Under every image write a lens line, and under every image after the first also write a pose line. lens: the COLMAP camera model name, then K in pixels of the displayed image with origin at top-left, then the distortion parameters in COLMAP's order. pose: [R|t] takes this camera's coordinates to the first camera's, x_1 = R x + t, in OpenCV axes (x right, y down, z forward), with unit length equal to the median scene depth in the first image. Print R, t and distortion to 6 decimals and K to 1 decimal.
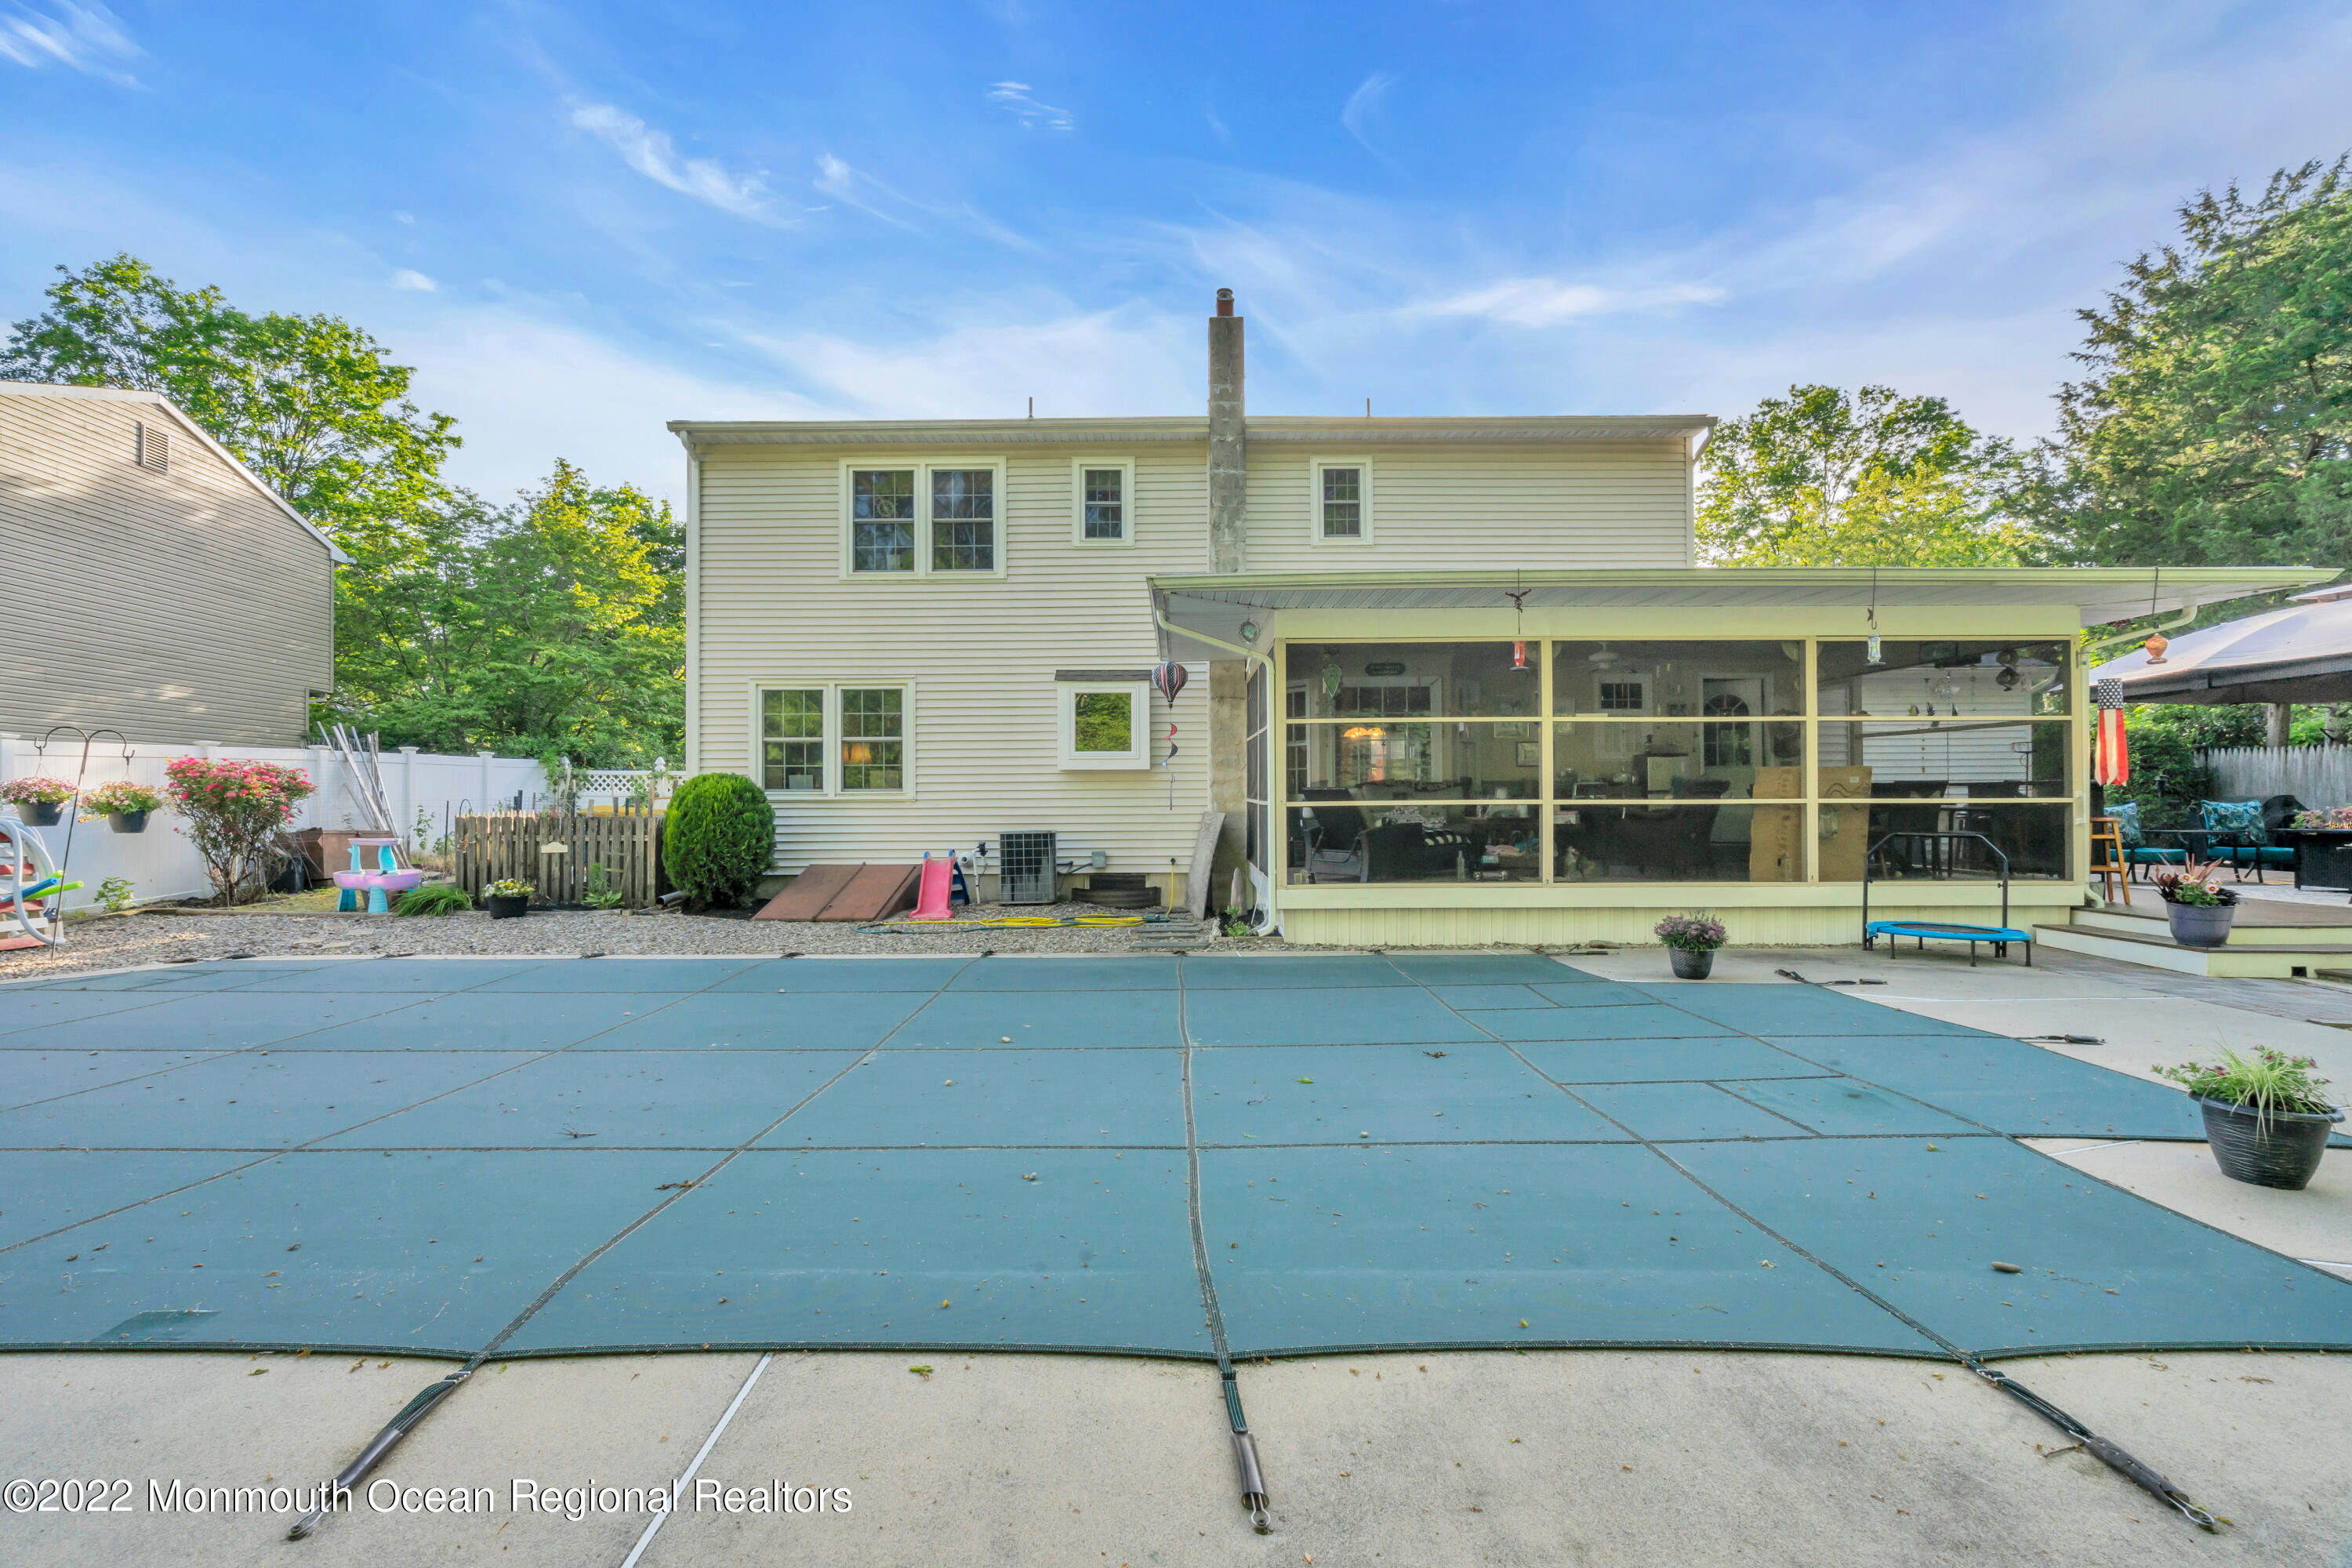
lens RADIAL K [[1061.5, 0, 1160.3], [0, 1061.5, 795.4], [0, 0, 1]] dist [-0.006017, 0.001438]
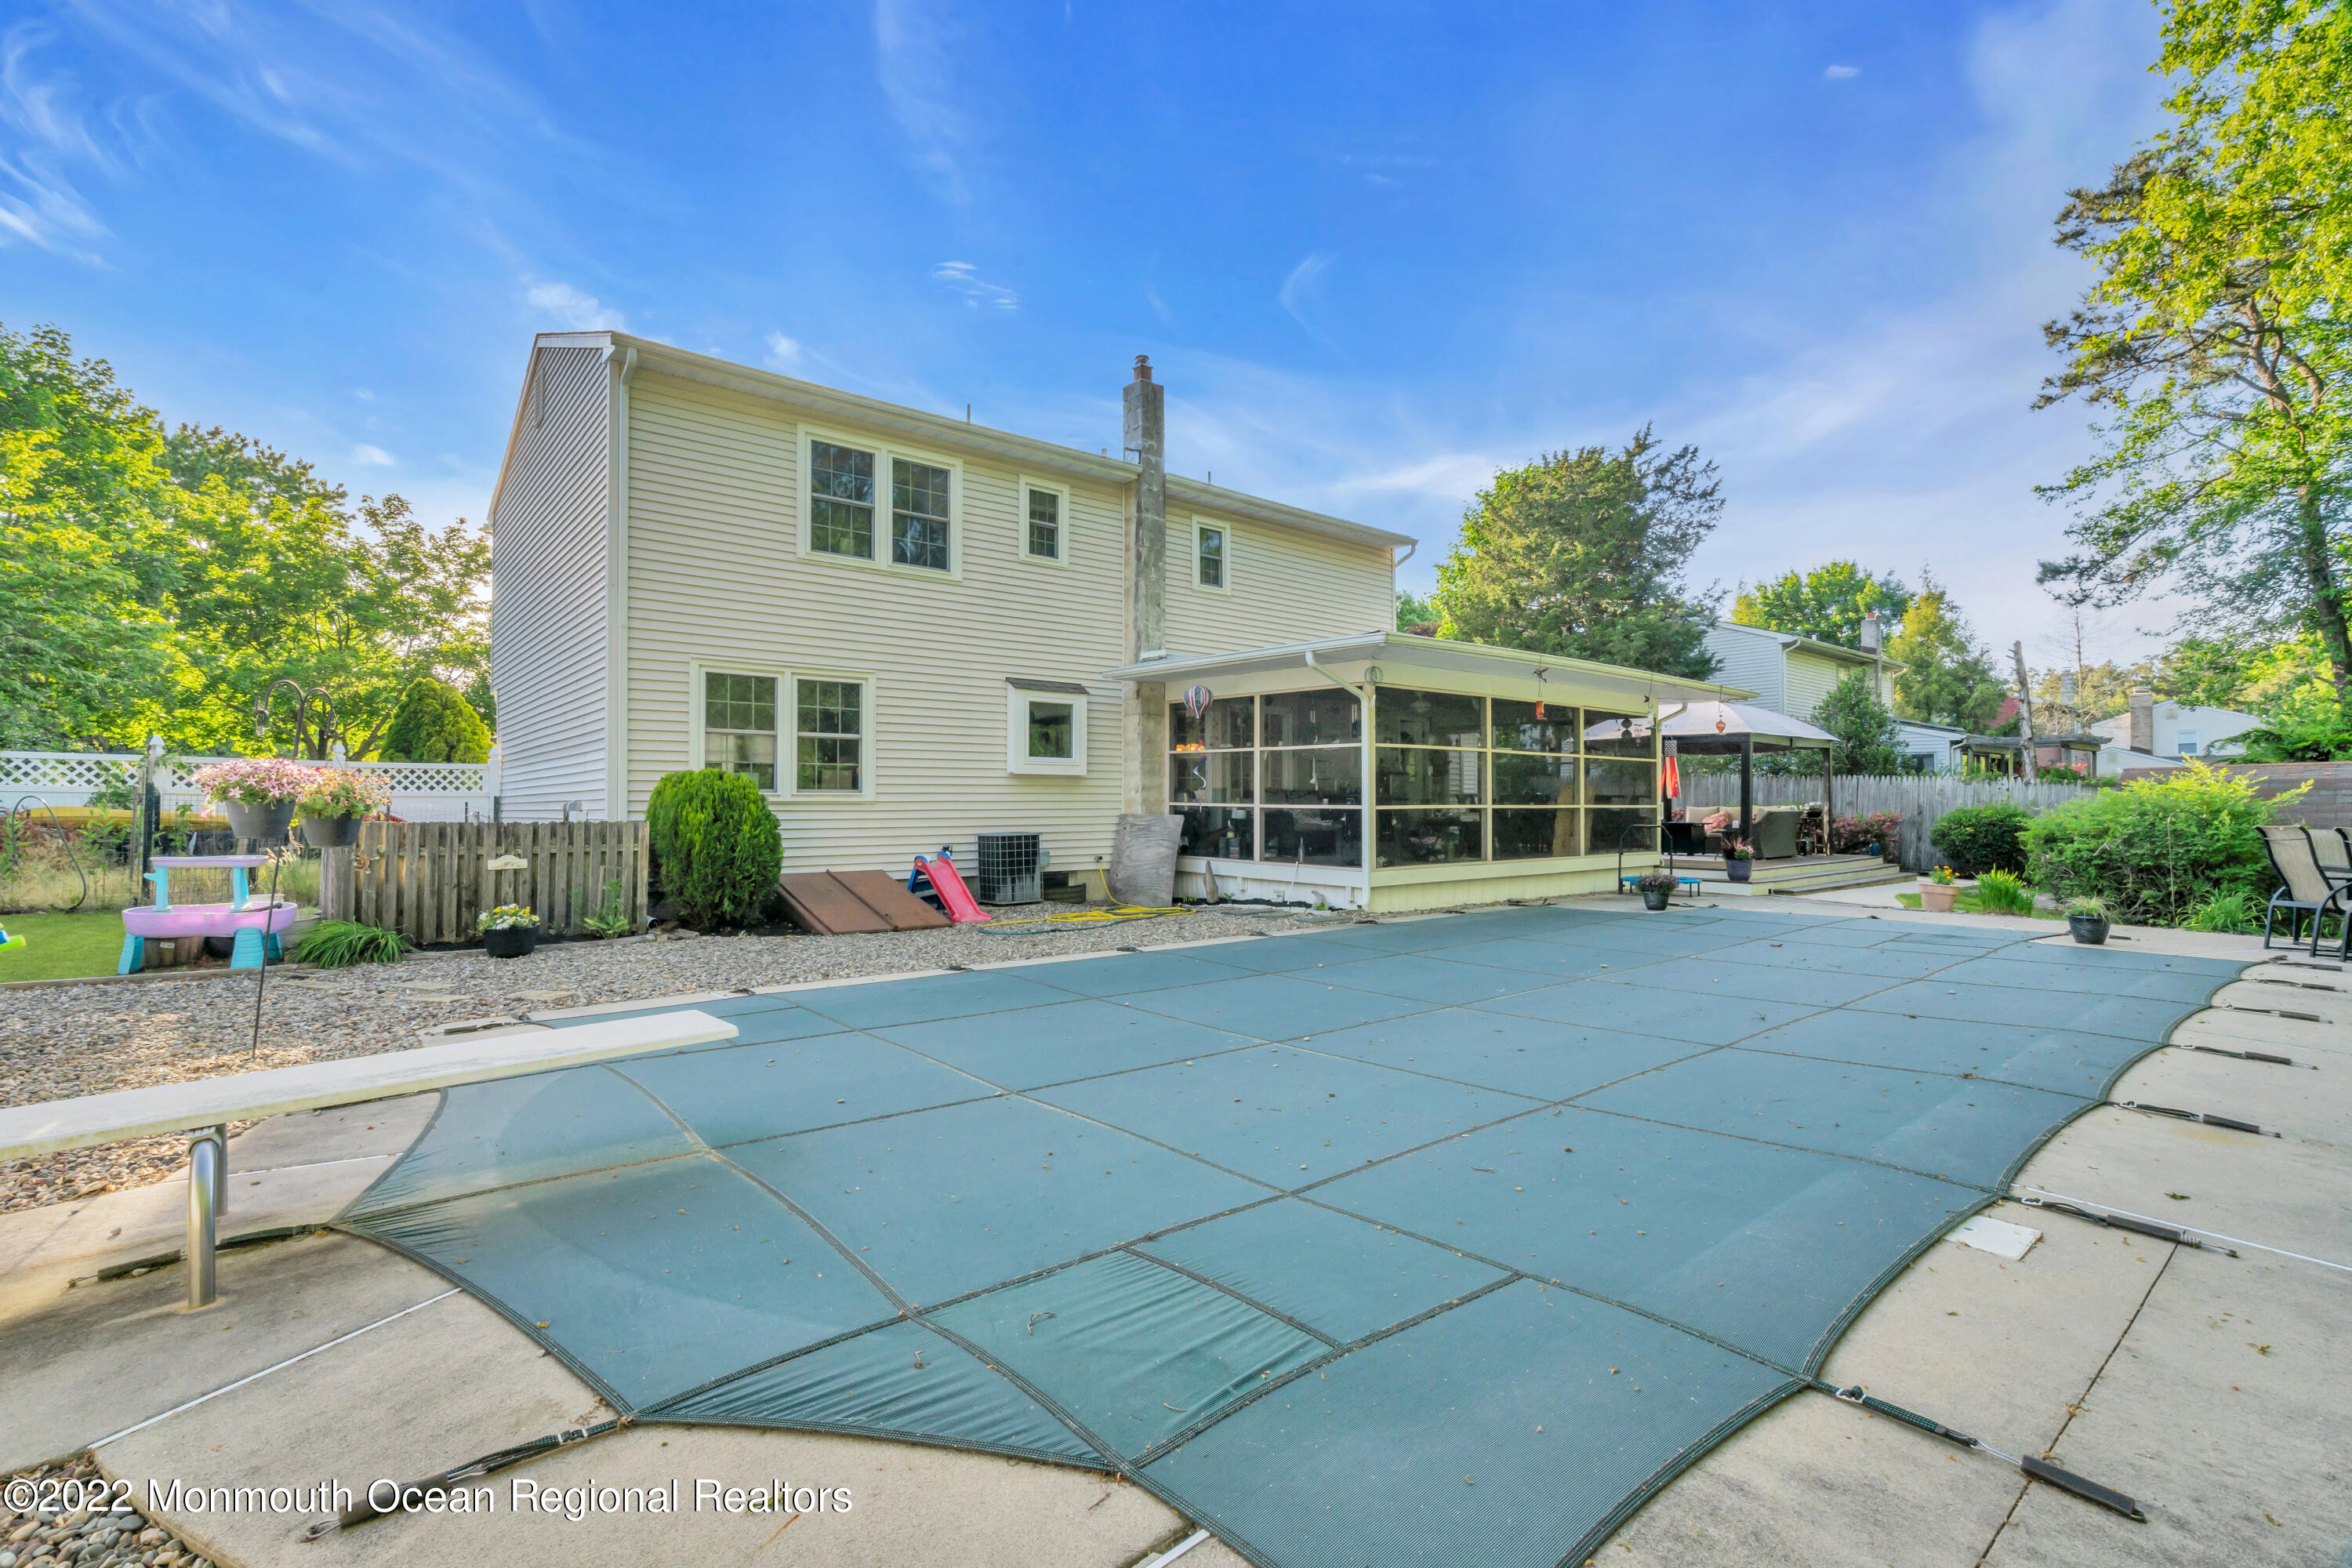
lens RADIAL K [[1061.5, 0, 1177.4], [0, 1061.5, 790.4], [0, 0, 1]] dist [-0.006017, 0.001438]
pose [[0.765802, 0.012743, 0.642950, -0.639424], [-0.006267, 0.999904, -0.012352, 0.003916], [-0.643045, 0.005430, 0.765809, 0.105125]]
